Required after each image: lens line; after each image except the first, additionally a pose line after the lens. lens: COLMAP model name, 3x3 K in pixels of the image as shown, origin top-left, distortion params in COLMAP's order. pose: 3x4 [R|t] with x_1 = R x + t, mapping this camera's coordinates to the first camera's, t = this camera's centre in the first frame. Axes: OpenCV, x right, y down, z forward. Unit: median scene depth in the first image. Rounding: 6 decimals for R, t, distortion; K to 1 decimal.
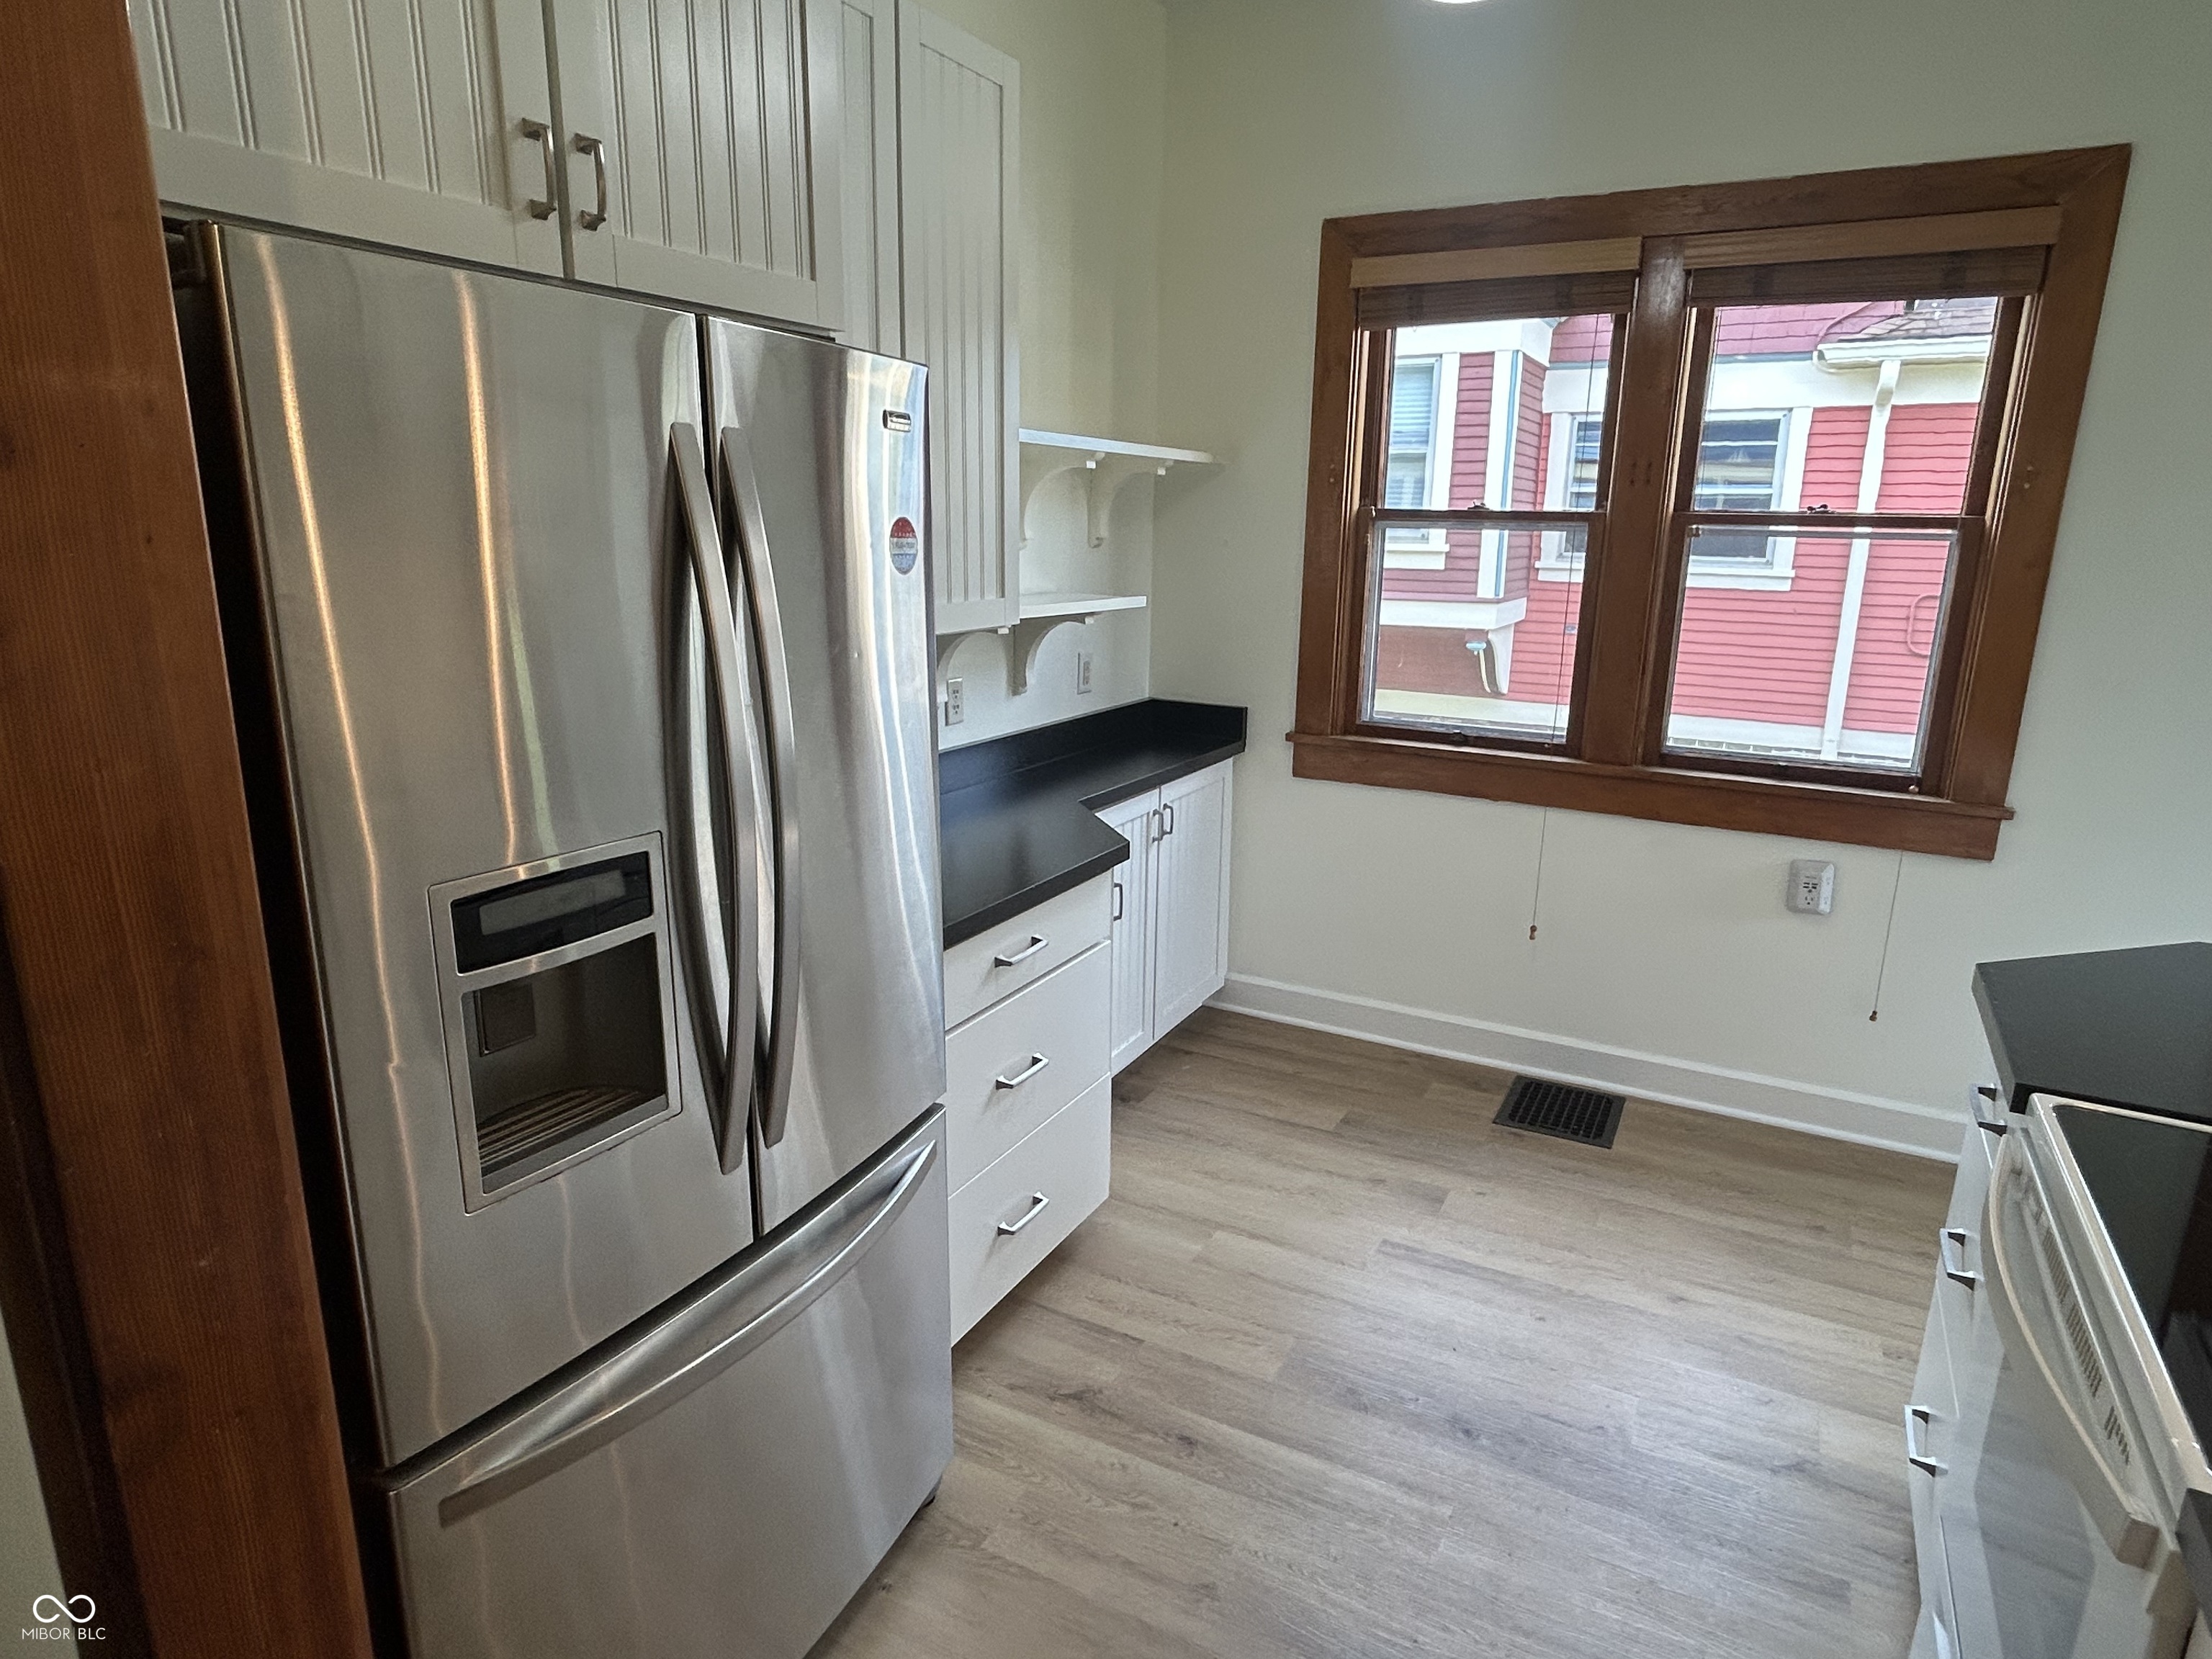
lens RADIAL K [[1262.2, 0, 1110.8], [0, 1262.2, 829.7], [0, 0, 1]] dist [-0.000952, 0.001298]
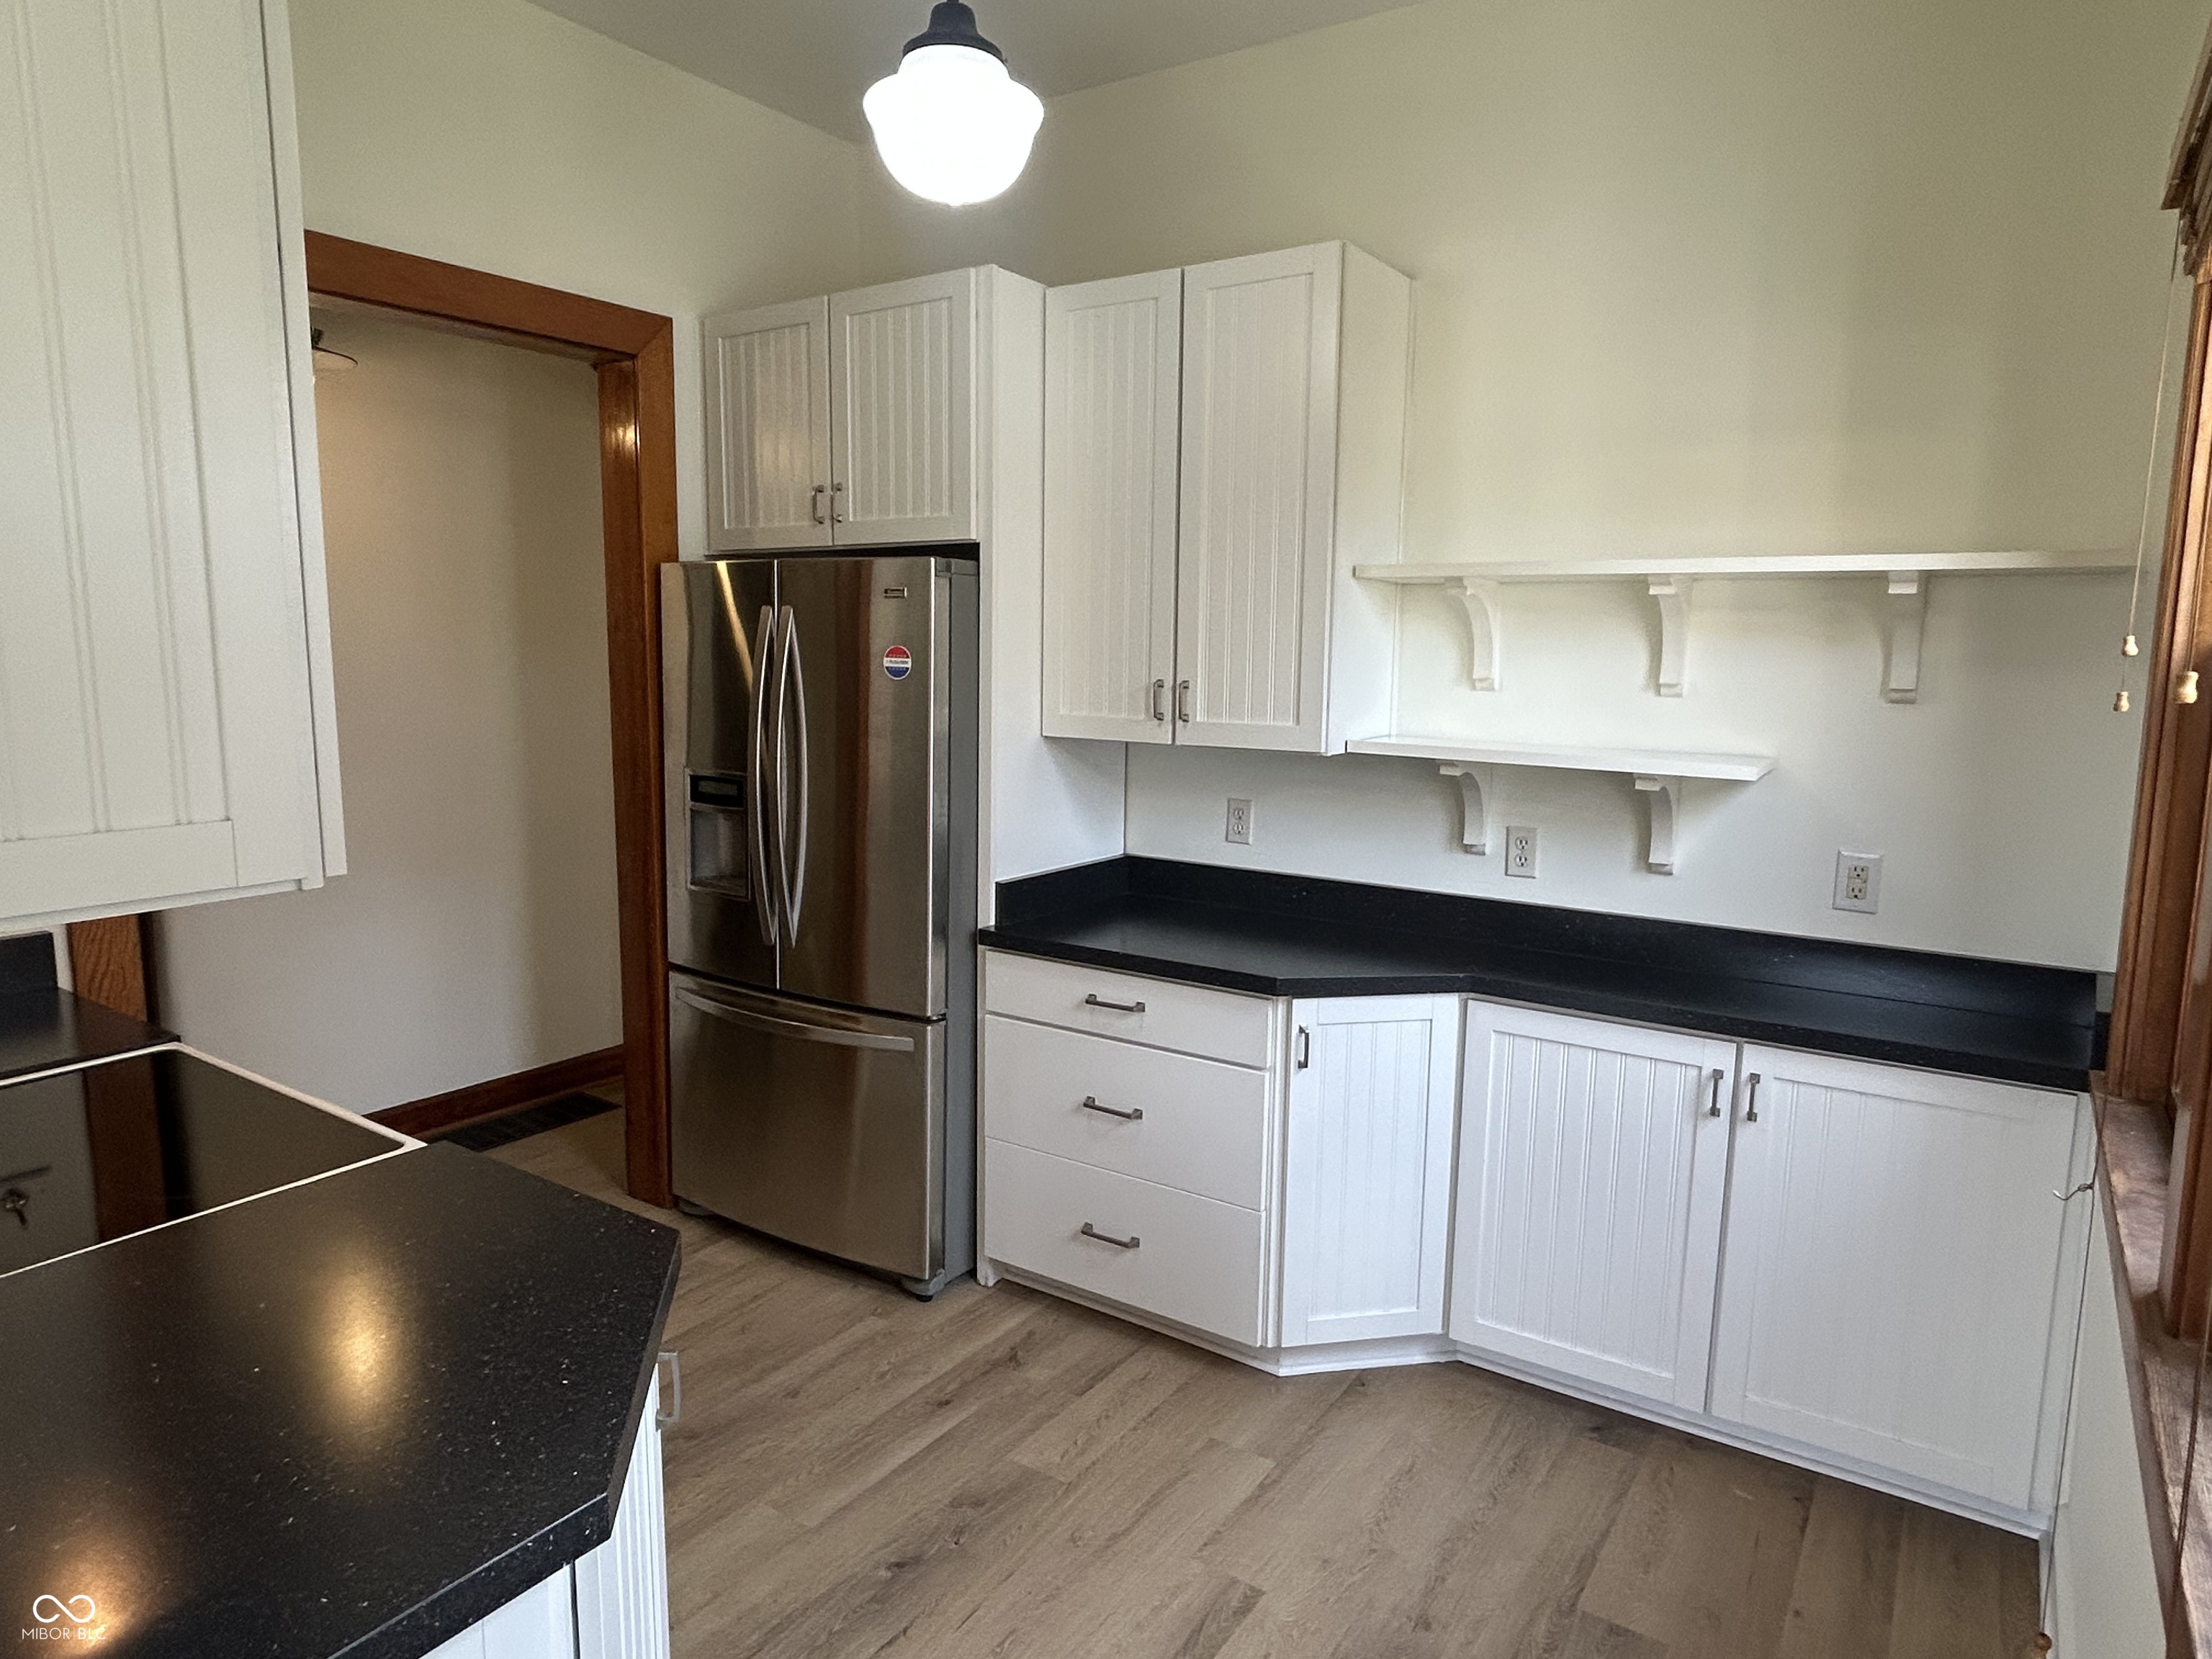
lens RADIAL K [[1327.3, 0, 1095.3], [0, 1327.3, 828.4], [0, 0, 1]] dist [-0.005000, -0.008954]
pose [[-0.095861, 0.120592, -0.988063, 0.871135], [-0.255903, 0.956284, 0.141541, -0.178938], [0.961938, 0.266417, -0.060811, 0.762836]]
